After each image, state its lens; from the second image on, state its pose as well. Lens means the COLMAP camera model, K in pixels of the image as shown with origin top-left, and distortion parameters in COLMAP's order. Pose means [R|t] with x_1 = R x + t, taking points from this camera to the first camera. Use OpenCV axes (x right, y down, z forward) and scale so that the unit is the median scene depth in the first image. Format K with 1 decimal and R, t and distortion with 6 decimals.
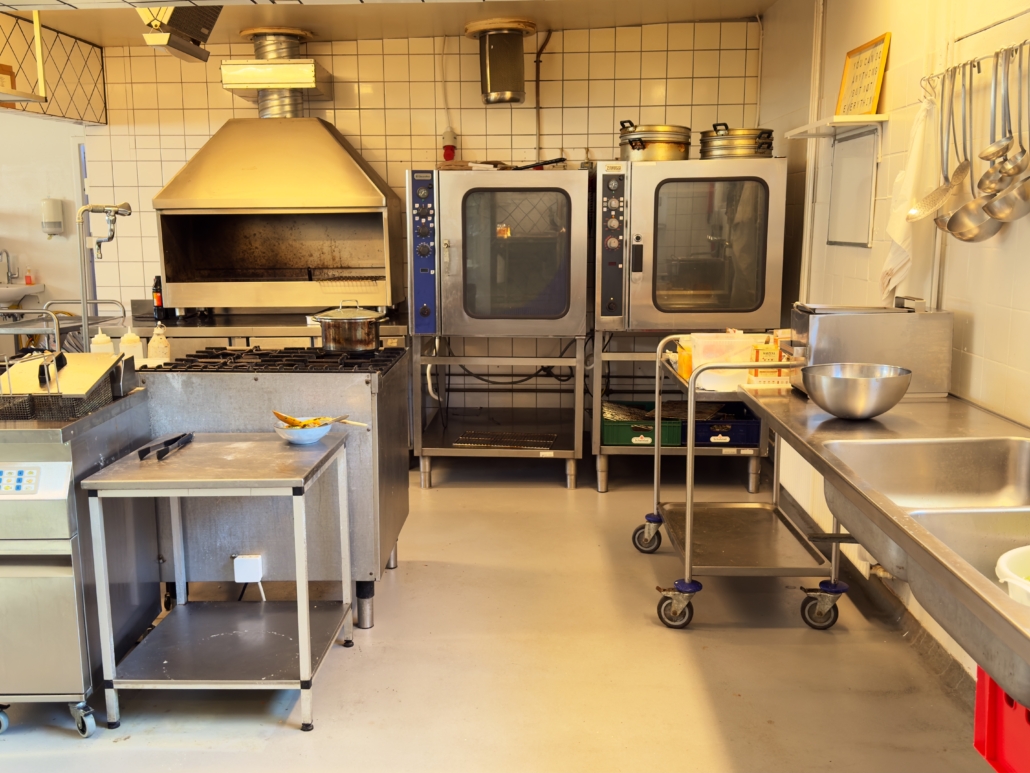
lens RADIAL K [[1035.4, 0, 511.7], [0, 1035.4, 389.8], [0, 0, 1]] dist [0.090054, 0.000000]
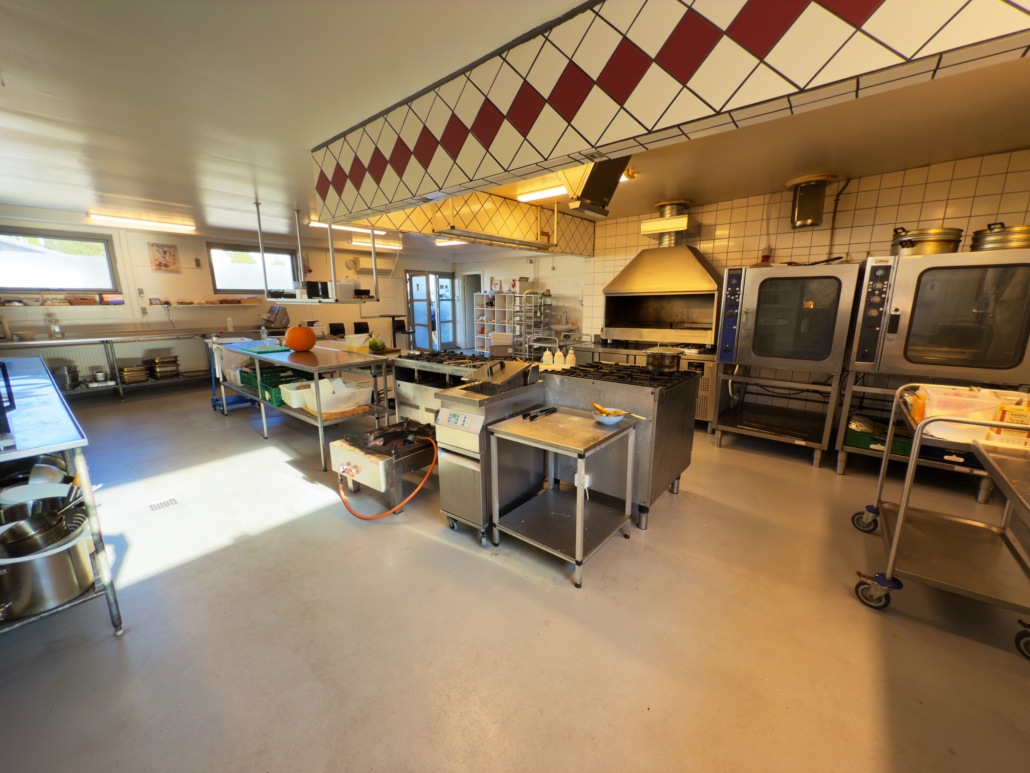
lens RADIAL K [[414.2, 0, 513.1], [0, 414.2, 385.8], [0, 0, 1]] dist [-0.002678, 0.001569]
pose [[0.793609, 0.125875, -0.595264, 0.053974], [-0.100132, 0.992046, 0.076284, -0.032334], [0.600131, -0.000935, 0.799901, 0.223064]]
